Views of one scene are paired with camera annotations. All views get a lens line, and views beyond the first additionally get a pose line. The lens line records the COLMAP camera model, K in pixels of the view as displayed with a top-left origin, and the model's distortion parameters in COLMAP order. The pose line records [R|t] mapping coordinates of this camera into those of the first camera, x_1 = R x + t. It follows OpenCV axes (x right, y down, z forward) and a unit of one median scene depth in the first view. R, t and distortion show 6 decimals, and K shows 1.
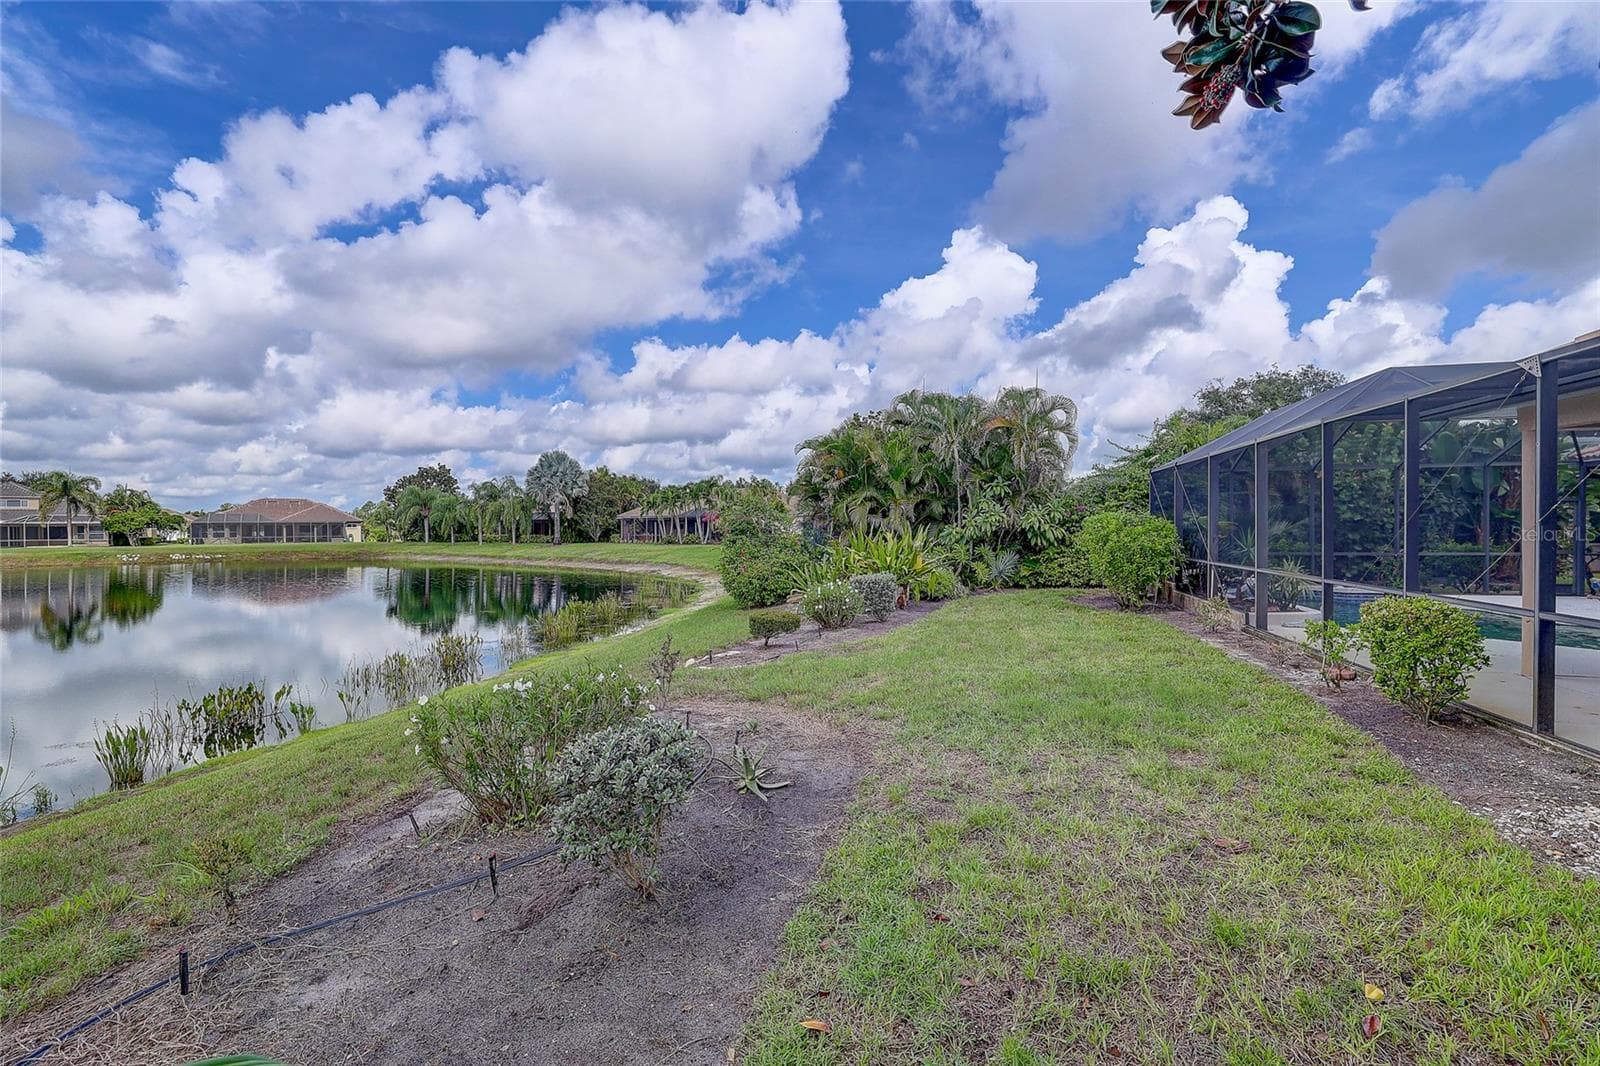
lens RADIAL K [[680.2, 0, 800.0], [0, 680.2, 533.0], [0, 0, 1]] dist [-0.048642, 0.017942]
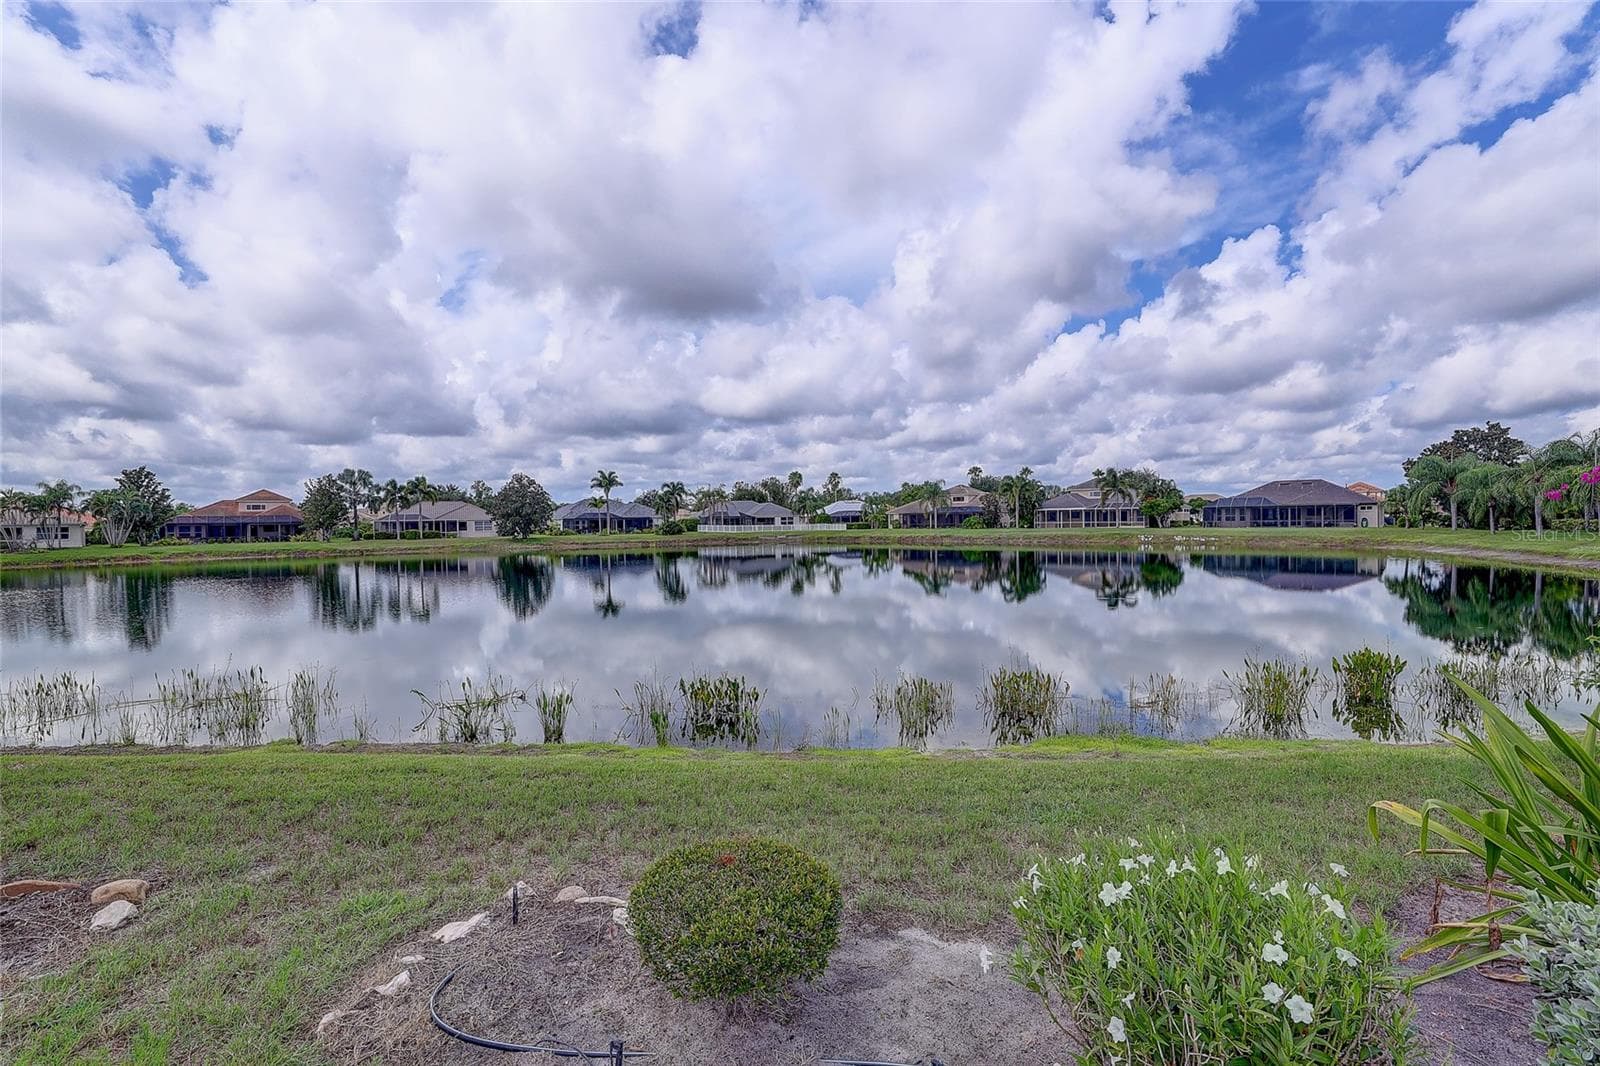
lens RADIAL K [[680.2, 0, 800.0], [0, 680.2, 533.0], [0, 0, 1]] dist [-0.048642, 0.017942]
pose [[0.192057, 0.025696, -0.981047, 0.022925], [-0.000008, 0.999657, 0.026182, -0.002179], [0.981384, -0.005021, 0.191991, 0.151559]]
